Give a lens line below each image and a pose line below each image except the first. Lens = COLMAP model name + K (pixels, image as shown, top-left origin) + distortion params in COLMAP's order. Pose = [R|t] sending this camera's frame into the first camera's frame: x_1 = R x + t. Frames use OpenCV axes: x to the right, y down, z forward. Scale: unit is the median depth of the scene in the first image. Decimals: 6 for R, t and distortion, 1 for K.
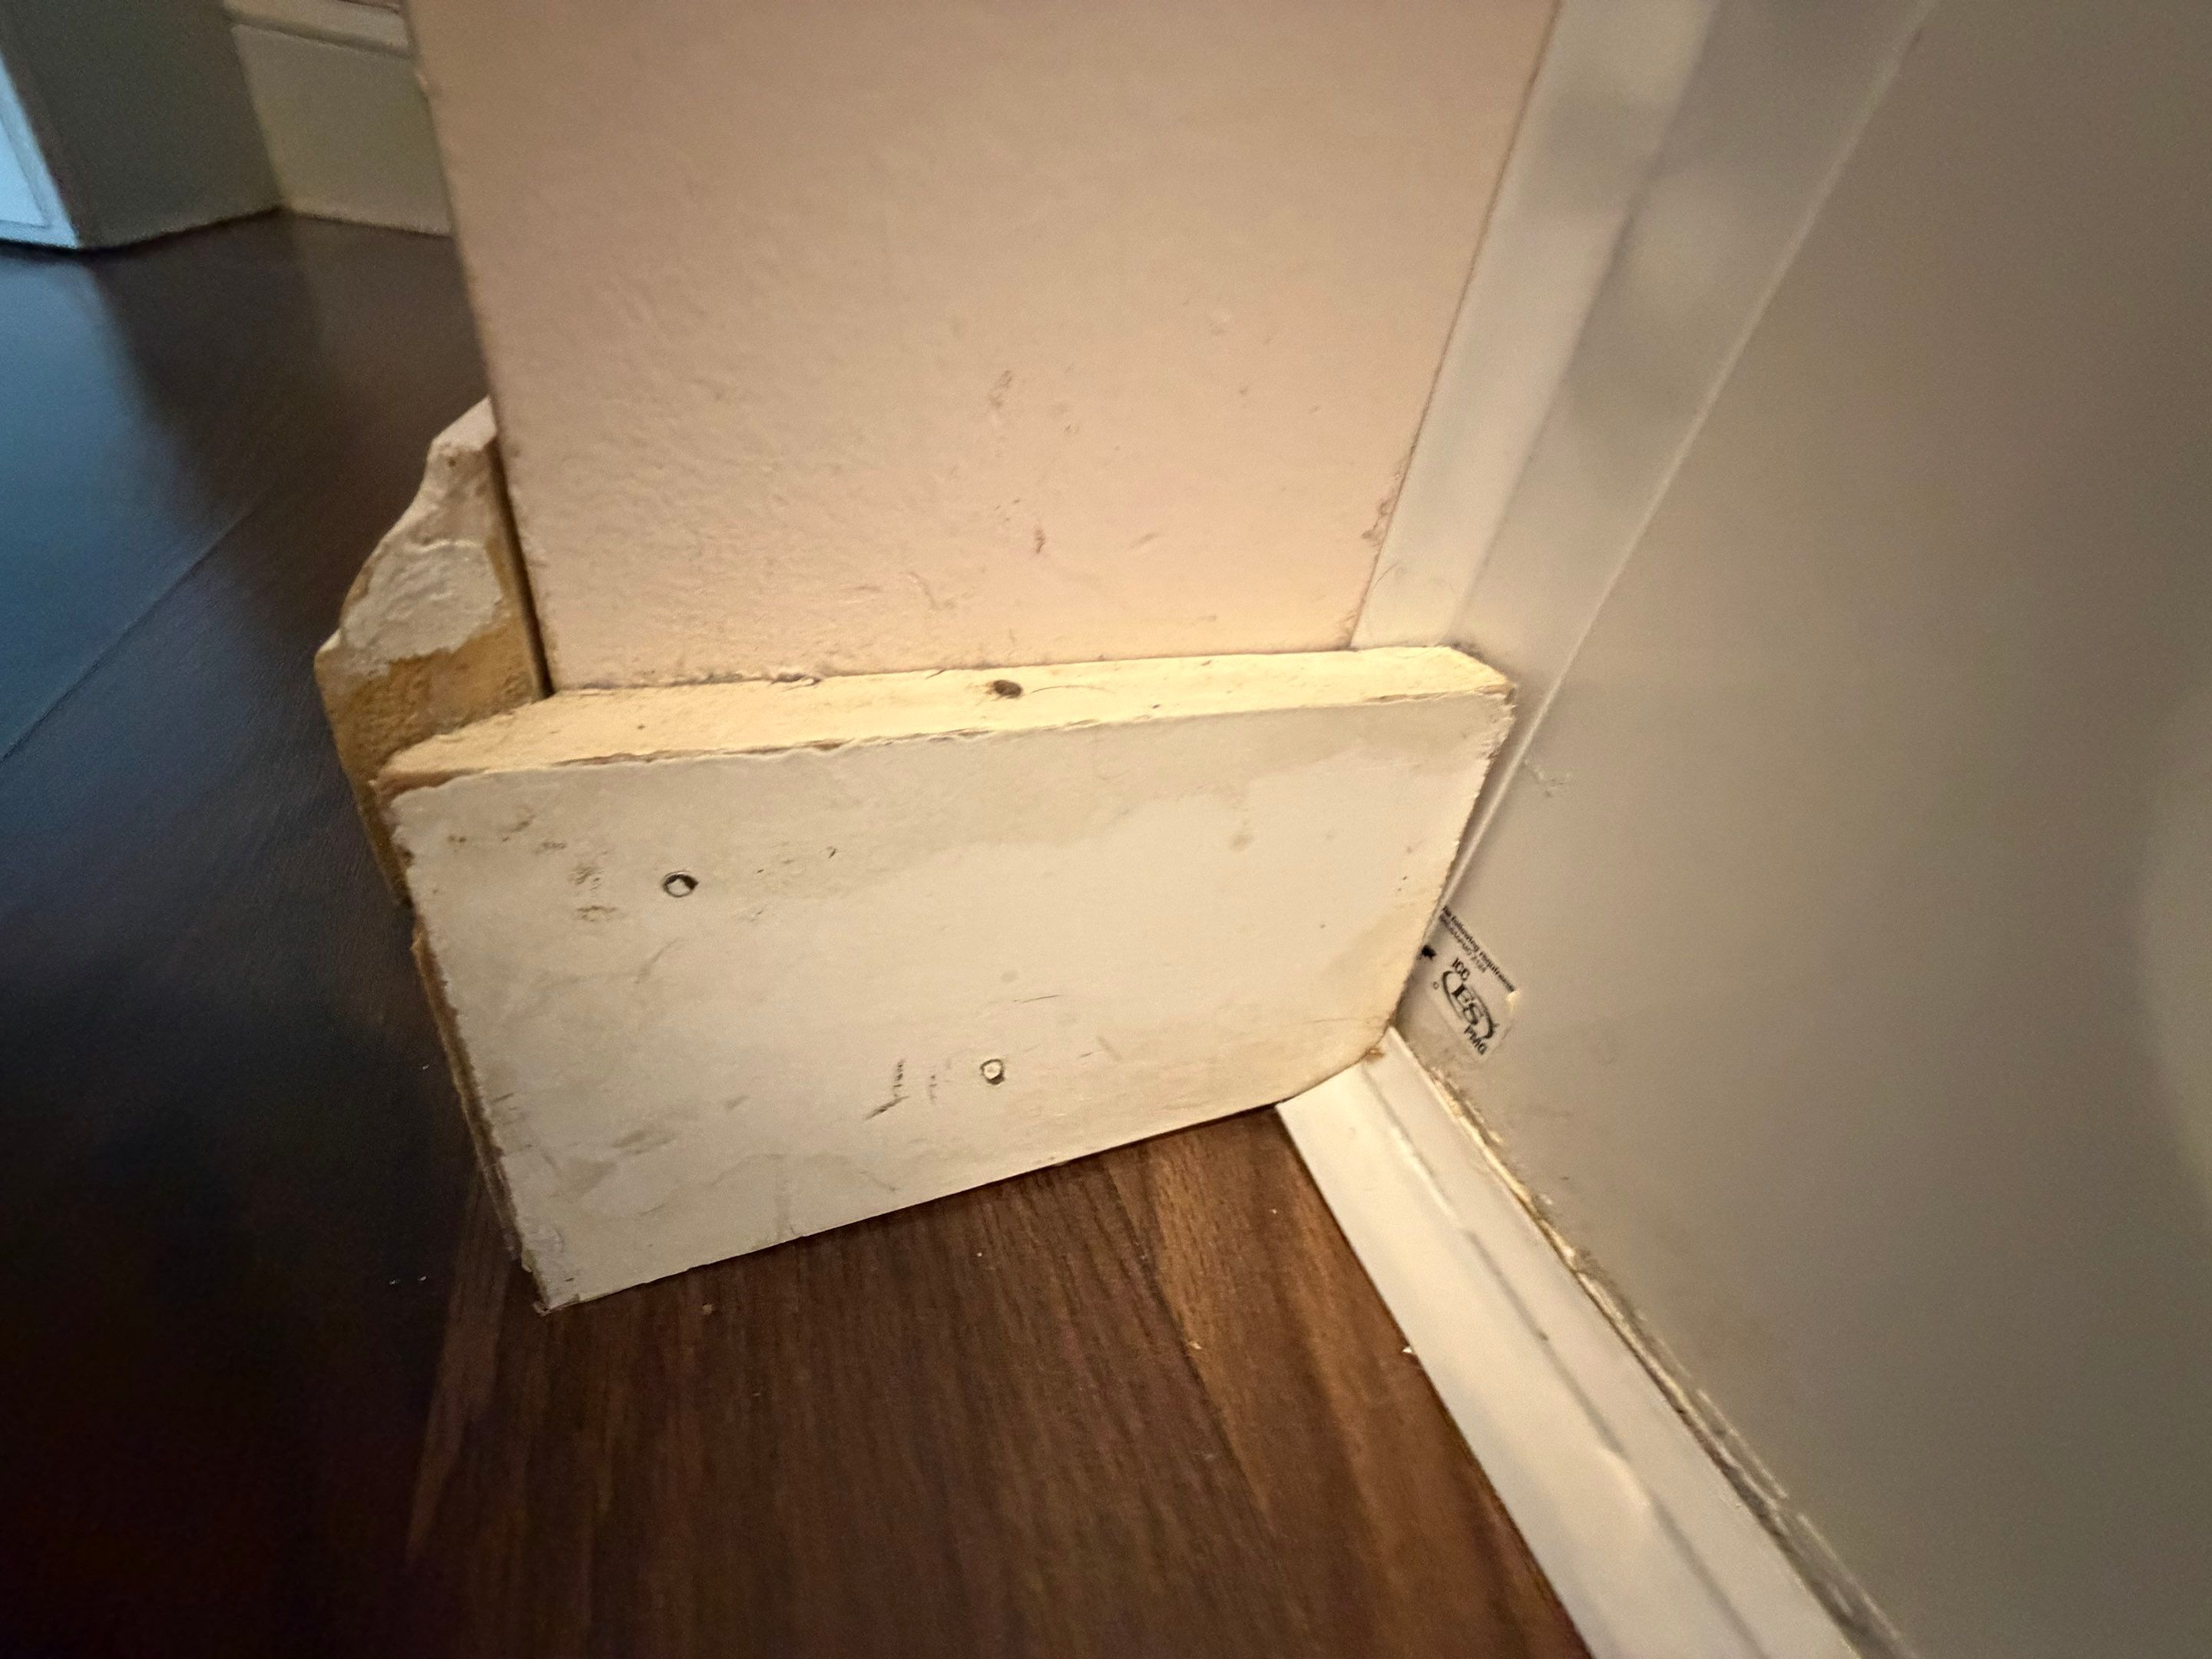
lens RADIAL K [[895.9, 0, 1106.0], [0, 895.9, 829.5], [0, 0, 1]] dist [-0.003190, -0.000590]
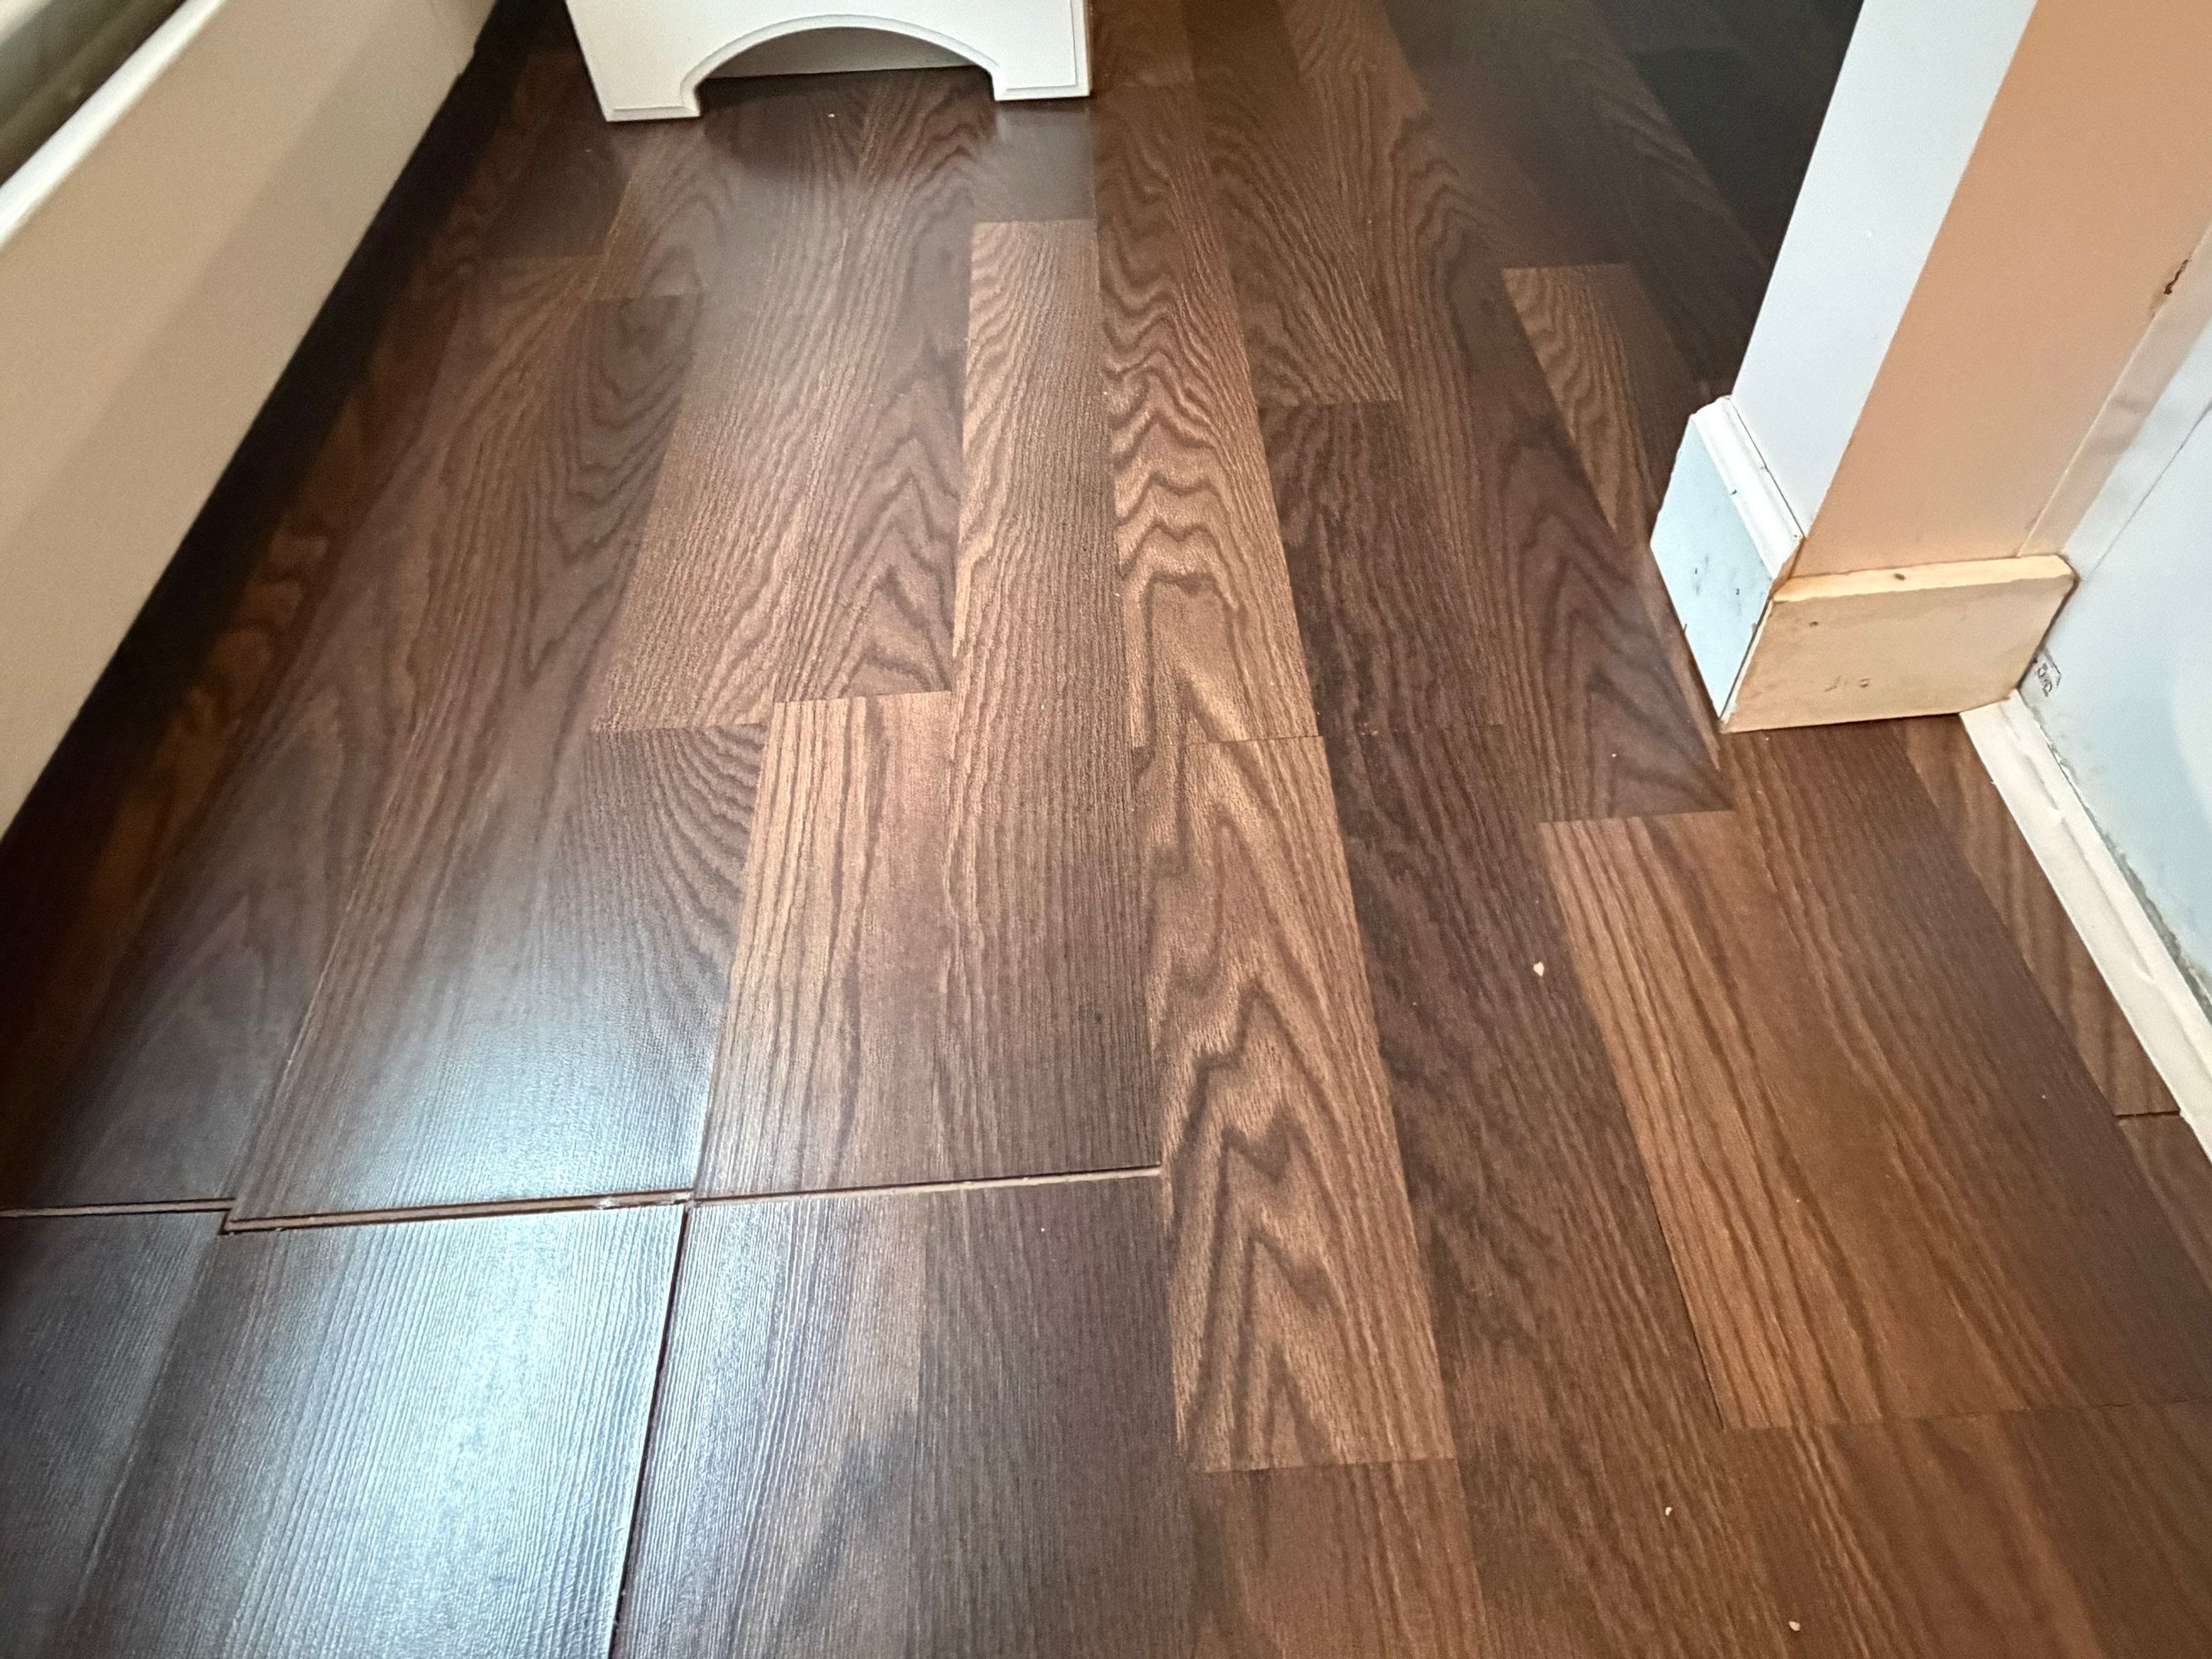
lens RADIAL K [[1412.5, 0, 1106.0], [0, 1412.5, 829.5], [0, 0, 1]] dist [-0.008662, -0.001390]
pose [[0.923993, 0.127296, -0.360600, -0.695411], [-0.033359, 0.966206, 0.255603, -0.399635], [0.380952, -0.224146, 0.897014, -4.384827]]
